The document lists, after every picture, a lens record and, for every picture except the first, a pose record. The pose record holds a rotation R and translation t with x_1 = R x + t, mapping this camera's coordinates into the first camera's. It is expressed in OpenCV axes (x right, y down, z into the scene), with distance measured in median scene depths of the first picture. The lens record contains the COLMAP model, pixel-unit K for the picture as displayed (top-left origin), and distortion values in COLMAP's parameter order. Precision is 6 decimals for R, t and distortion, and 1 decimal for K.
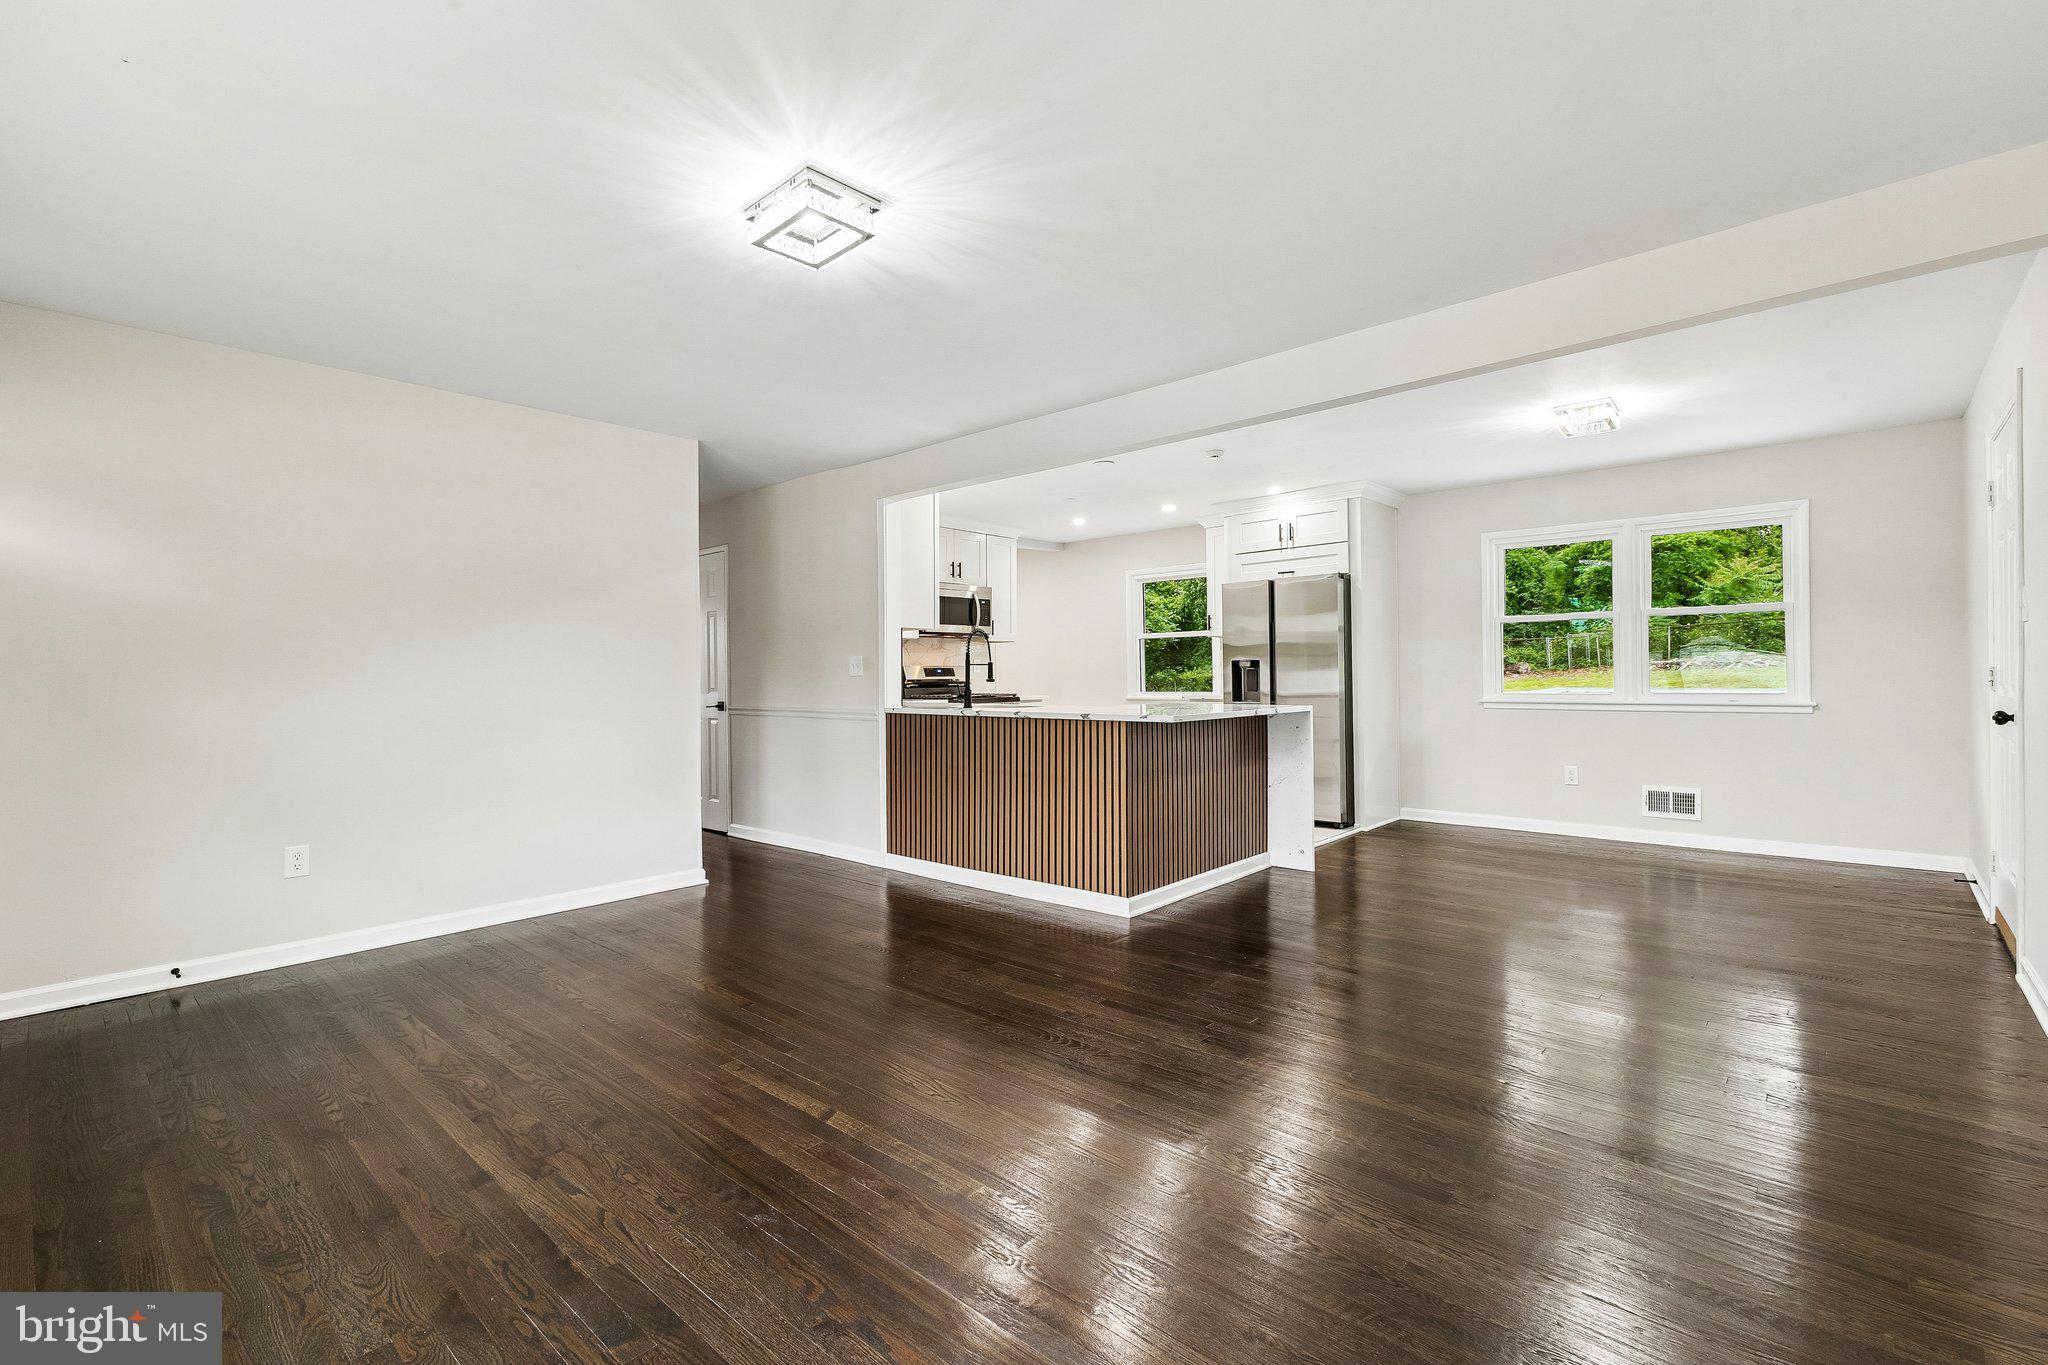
lens RADIAL K [[893.1, 0, 1022.7], [0, 893.1, 677.9], [0, 0, 1]] dist [0.011547, 0.000137]
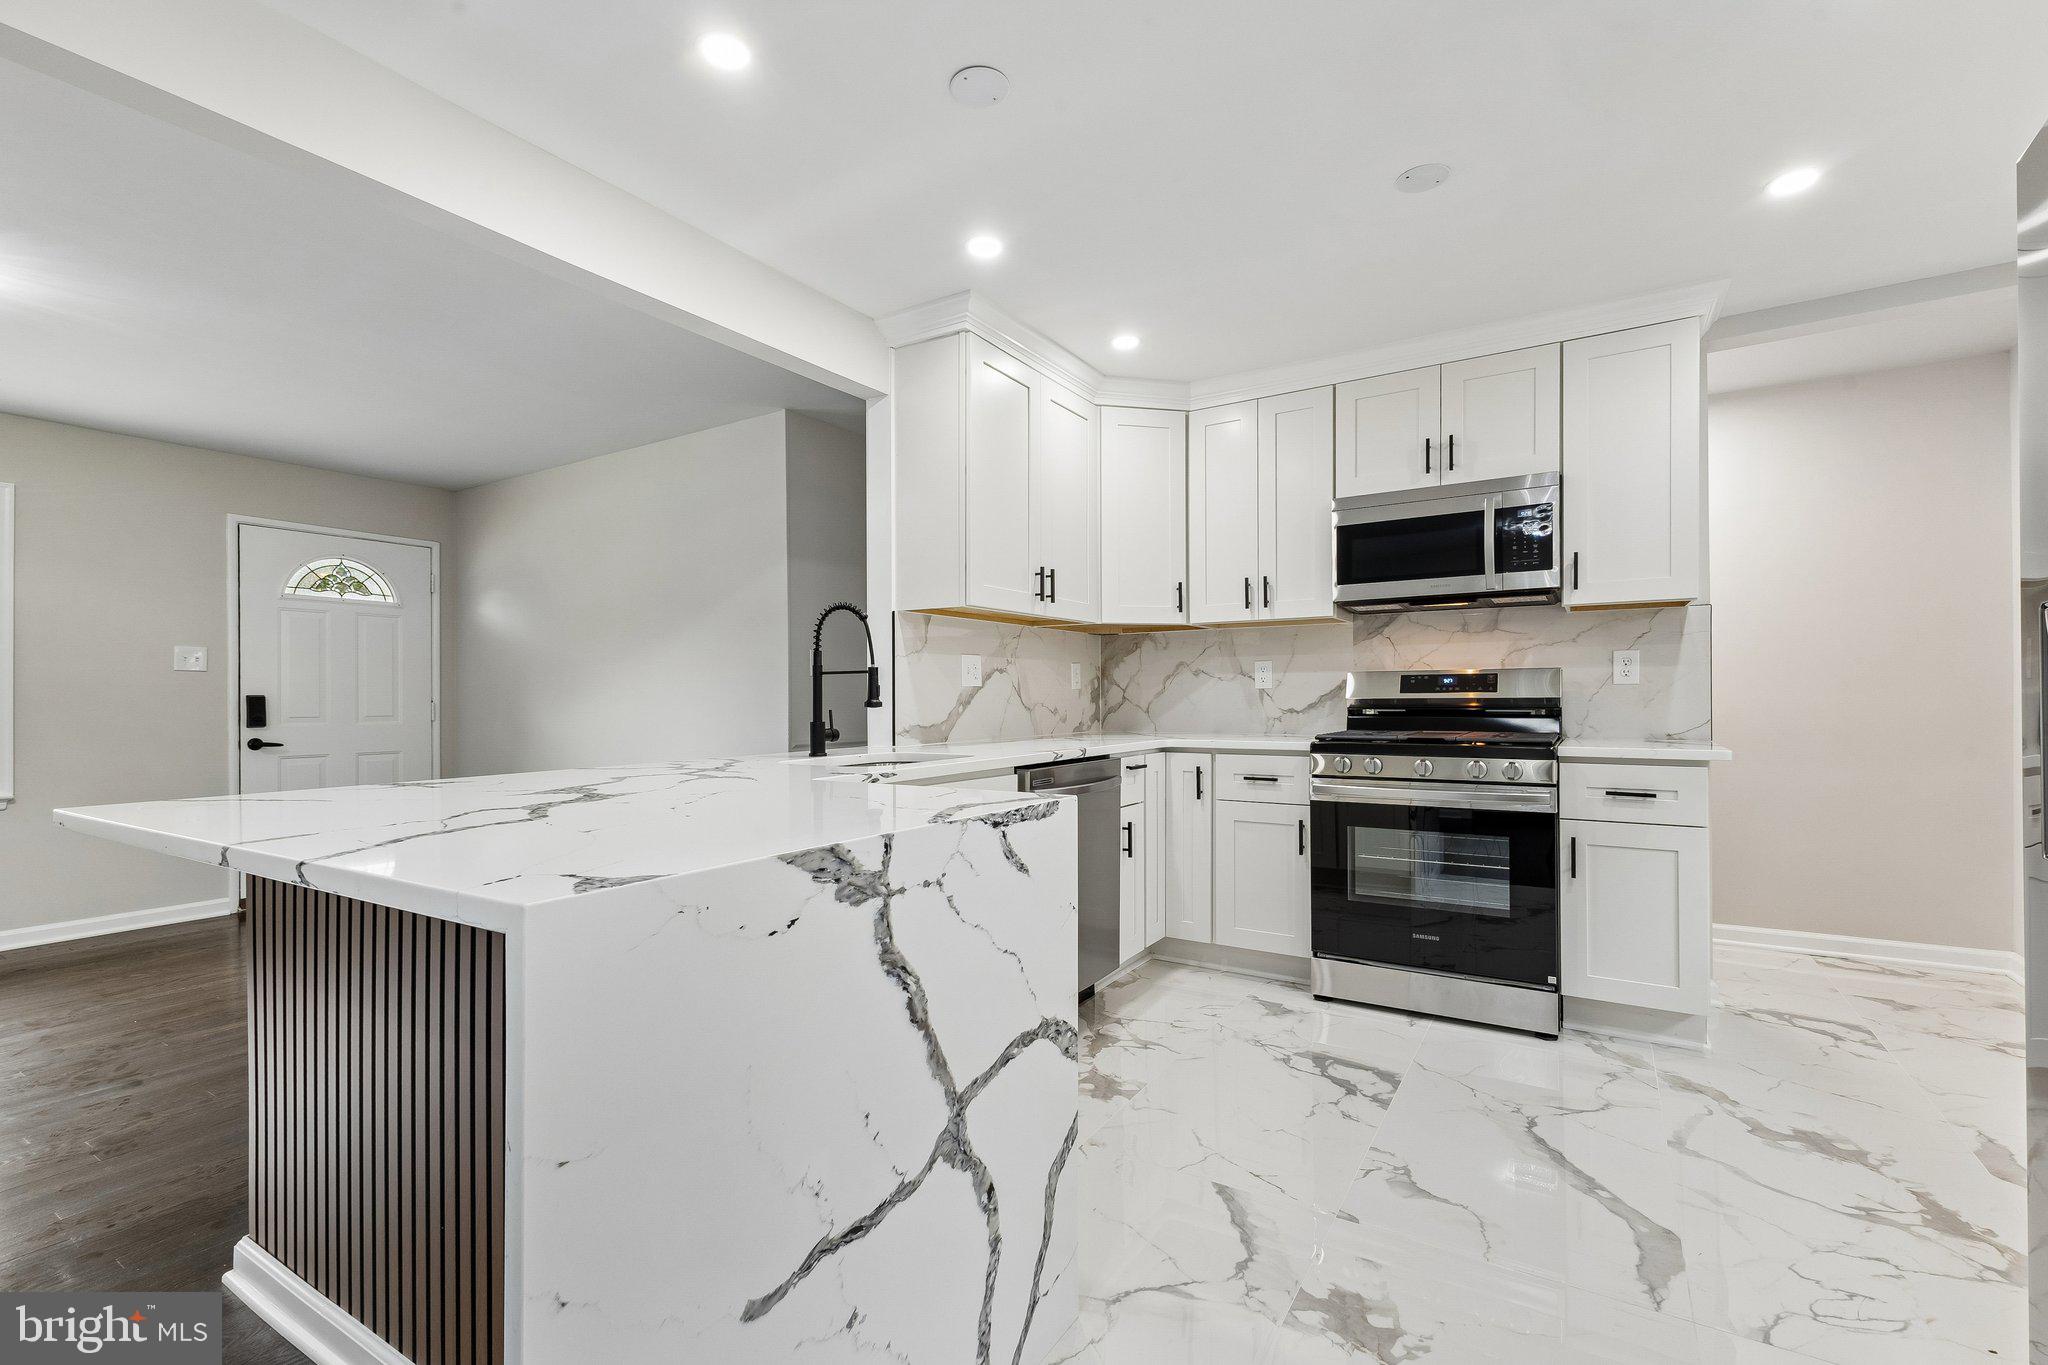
lens RADIAL K [[893.1, 0, 1029.1], [0, 893.1, 696.0], [0, 0, 1]] dist [0.011547, 0.000137]
pose [[0.182924, 0.007667, -0.983097, 0.390413], [0.001255, 0.999967, 0.008032, -0.004618], [0.983126, -0.002703, 0.182909, 0.843192]]
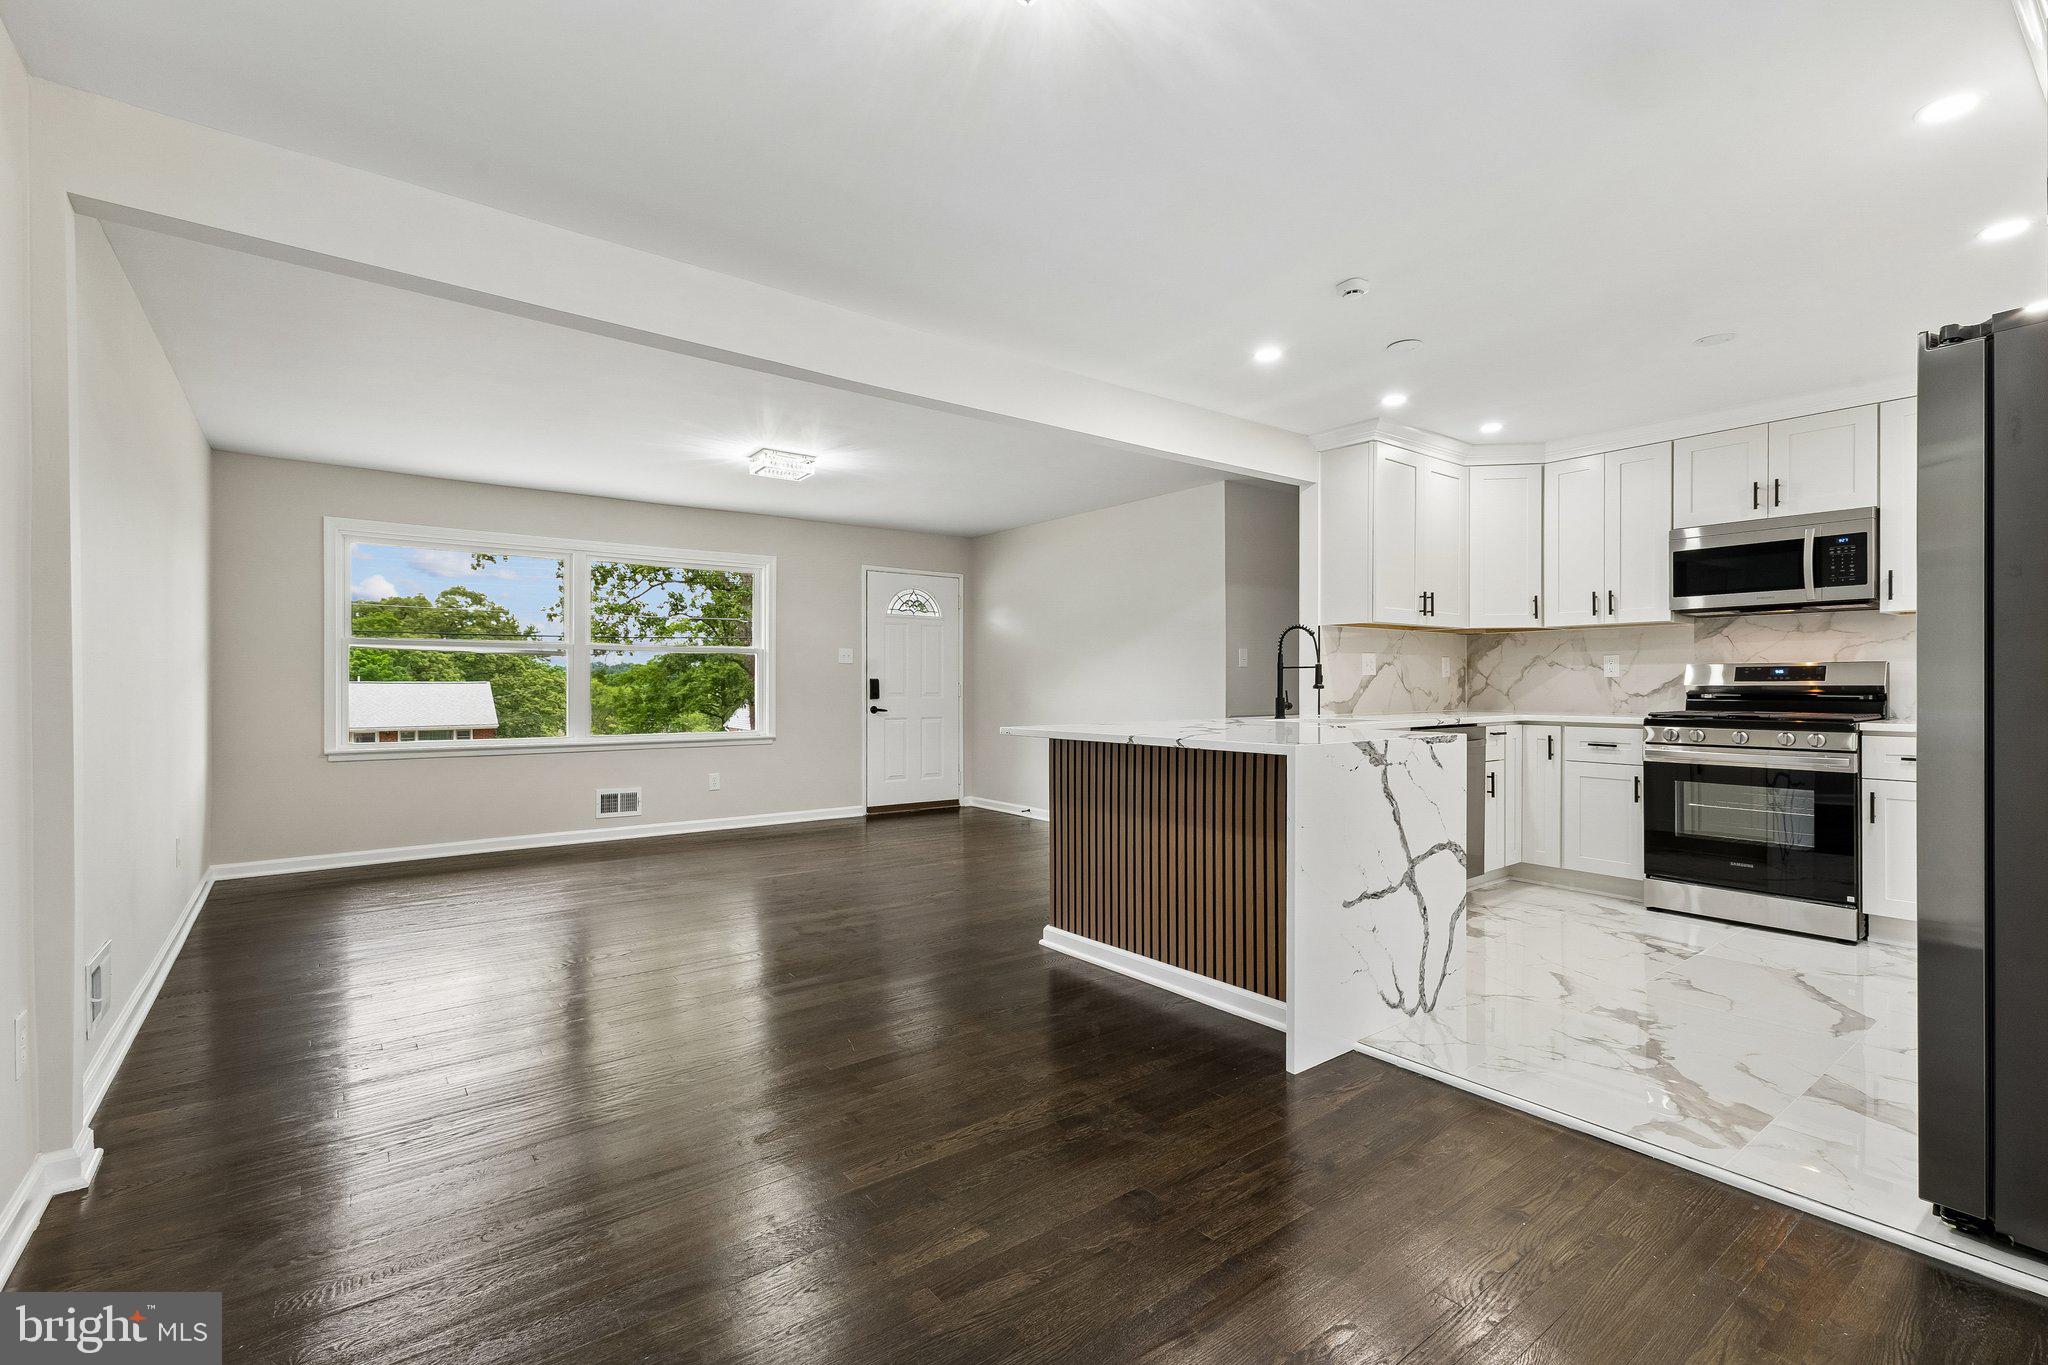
lens RADIAL K [[893.1, 0, 1040.8], [0, 893.1, 681.5], [0, 0, 1]] dist [0.011547, 0.000137]
pose [[-0.164359, 0.009411, -0.986356, 0.673057], [-0.000505, 0.999954, 0.009625, -0.008051], [0.986400, 0.002080, -0.164347, 0.751468]]
